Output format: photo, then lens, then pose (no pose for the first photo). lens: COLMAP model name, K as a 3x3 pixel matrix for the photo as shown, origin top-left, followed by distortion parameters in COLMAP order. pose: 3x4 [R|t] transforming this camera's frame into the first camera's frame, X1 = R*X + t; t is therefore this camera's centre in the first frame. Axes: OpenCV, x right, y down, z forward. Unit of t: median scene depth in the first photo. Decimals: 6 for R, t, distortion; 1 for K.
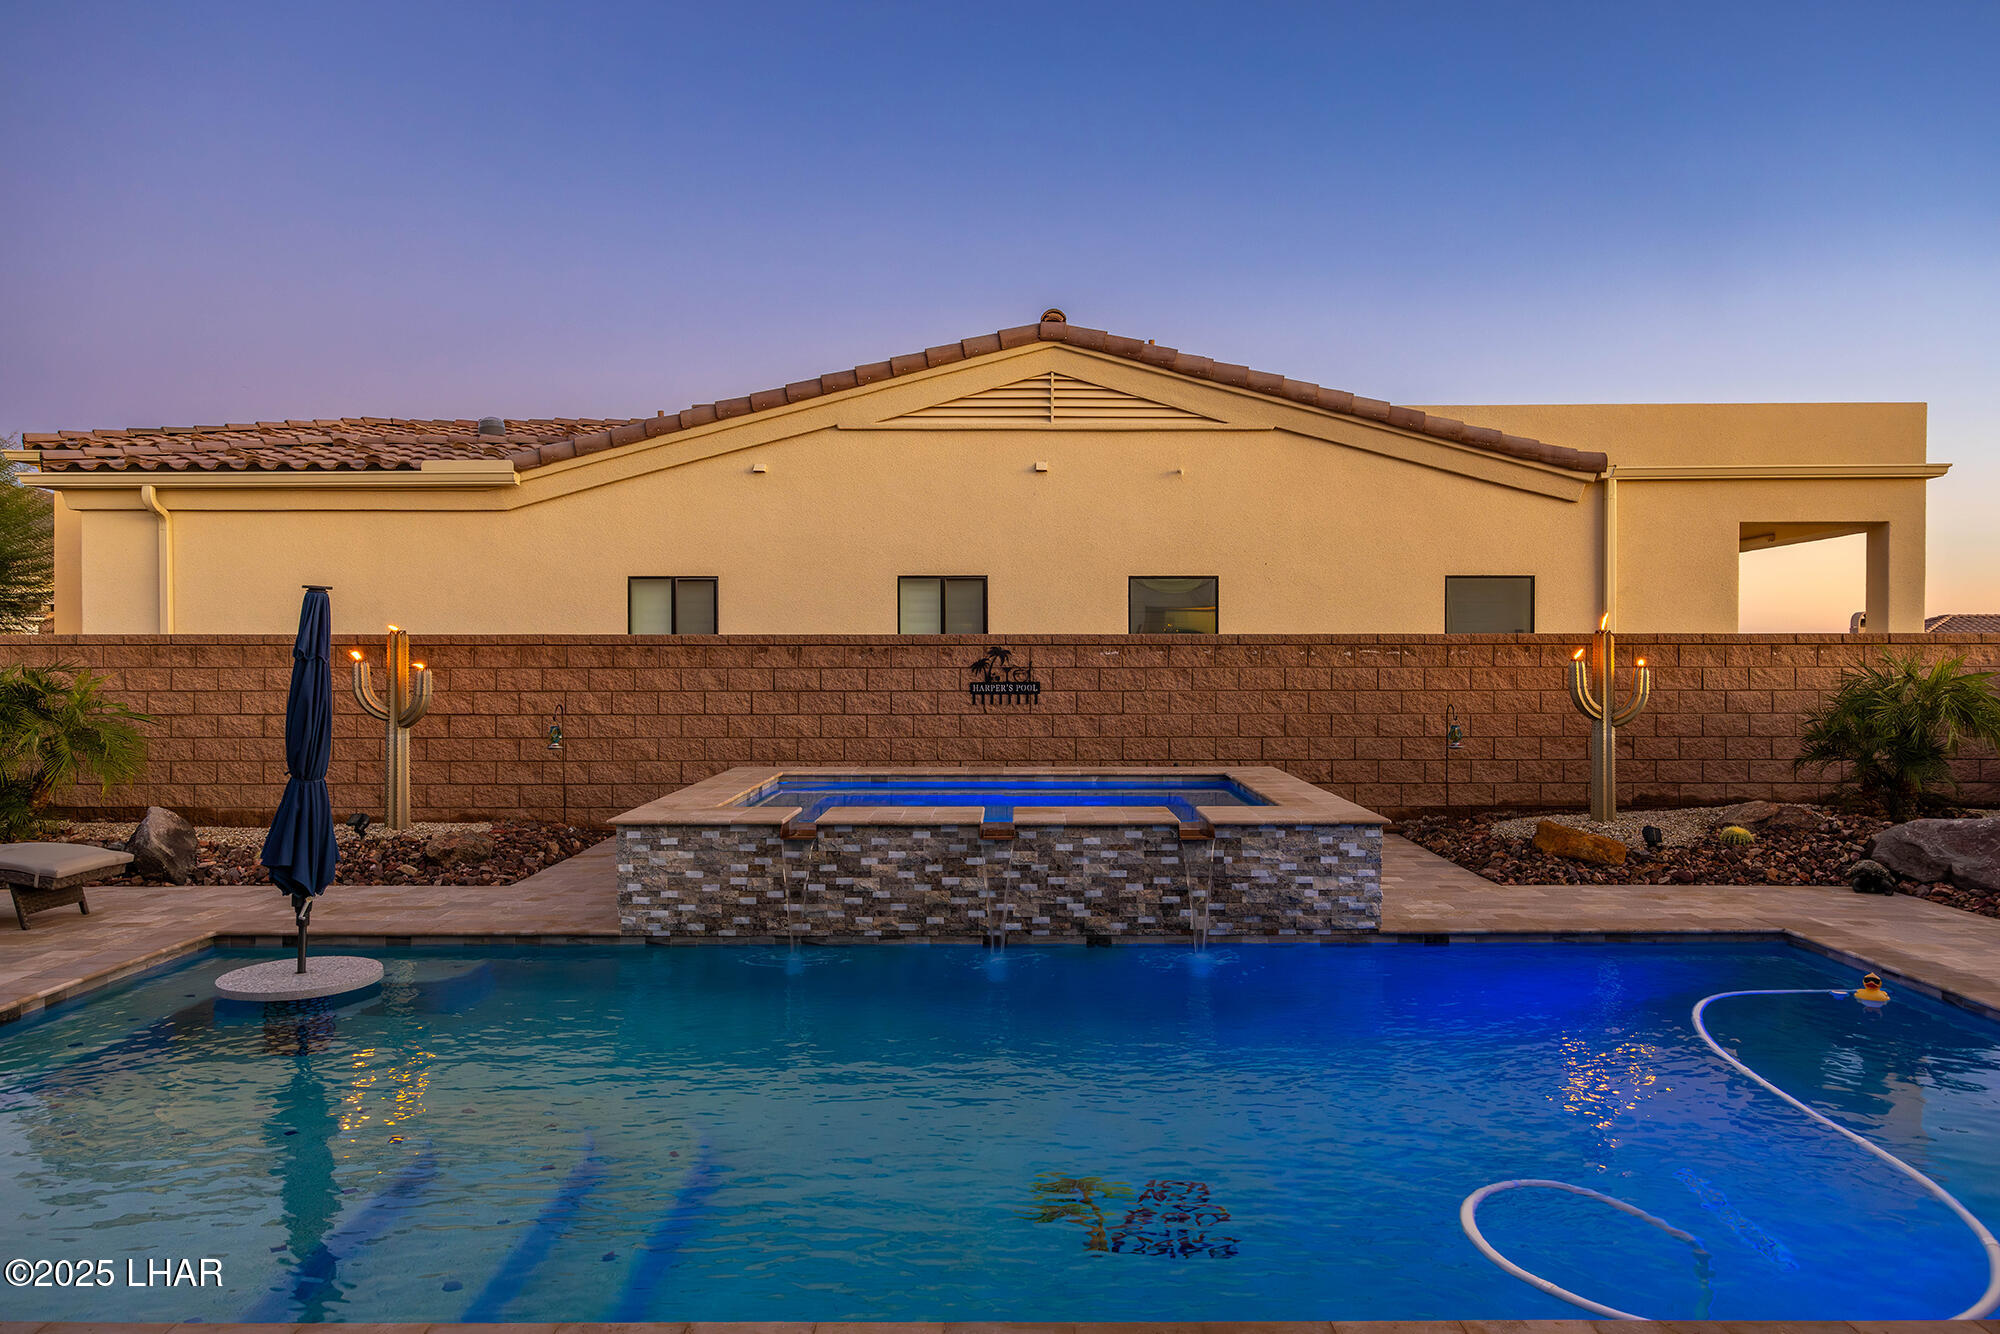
lens RADIAL K [[1346.9, 0, 1009.6], [0, 1346.9, 663.5], [0, 0, 1]] dist [0.001927, 0.000821]
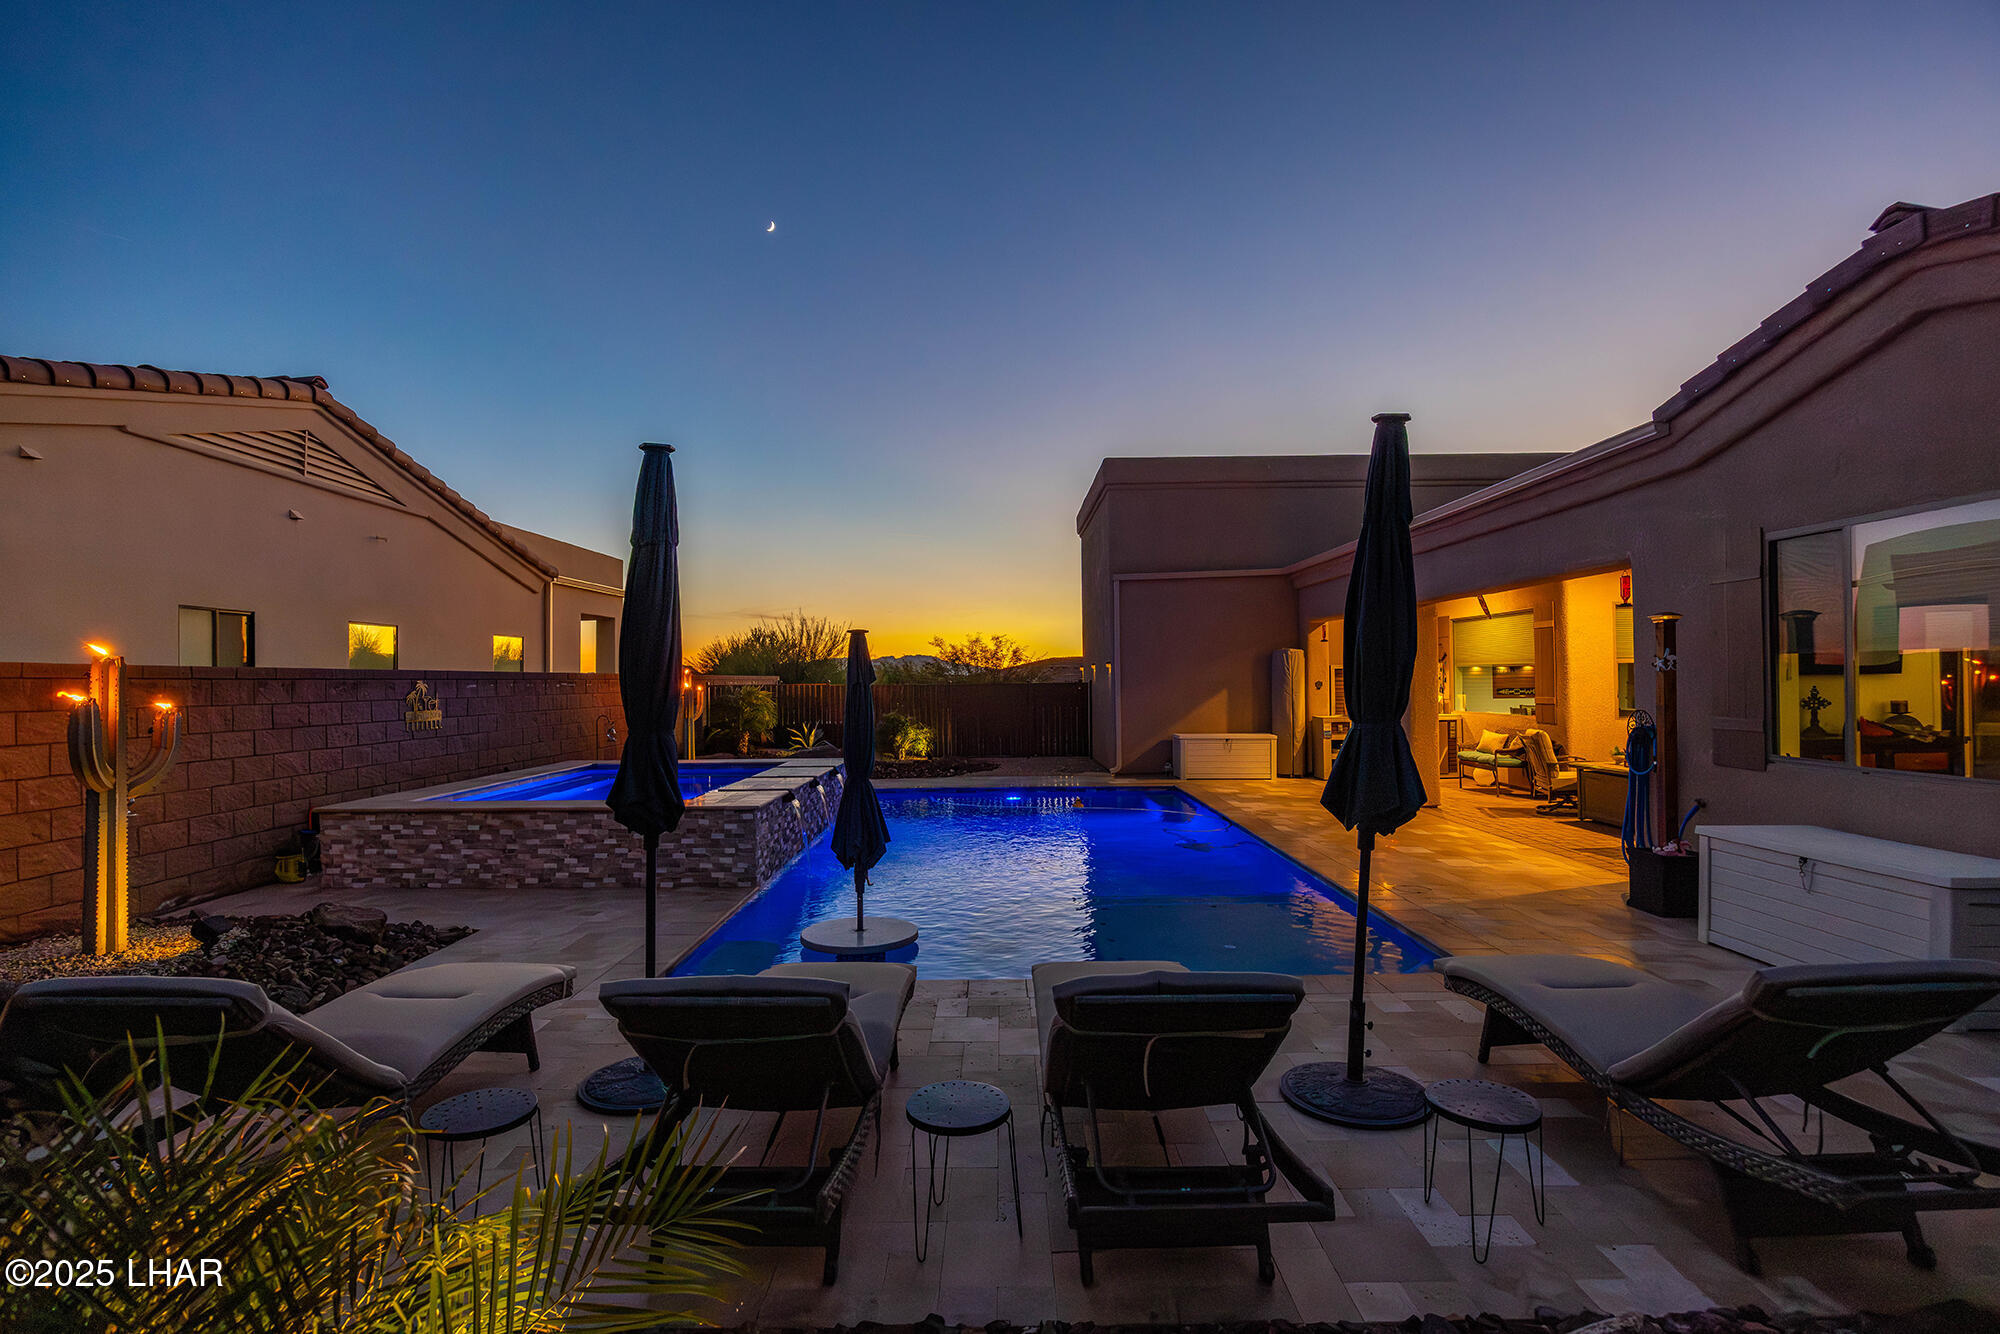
lens RADIAL K [[944.5, 0, 1000.0], [0, 944.5, 667.0], [0, 0, 1]] dist [-0.002433, 0.000091]
pose [[-0.003366, 0.014983, 0.999882, -1.006355], [0.016004, 0.999760, -0.014927, -0.005267], [-0.999866, 0.015952, -0.003605, 0.604341]]
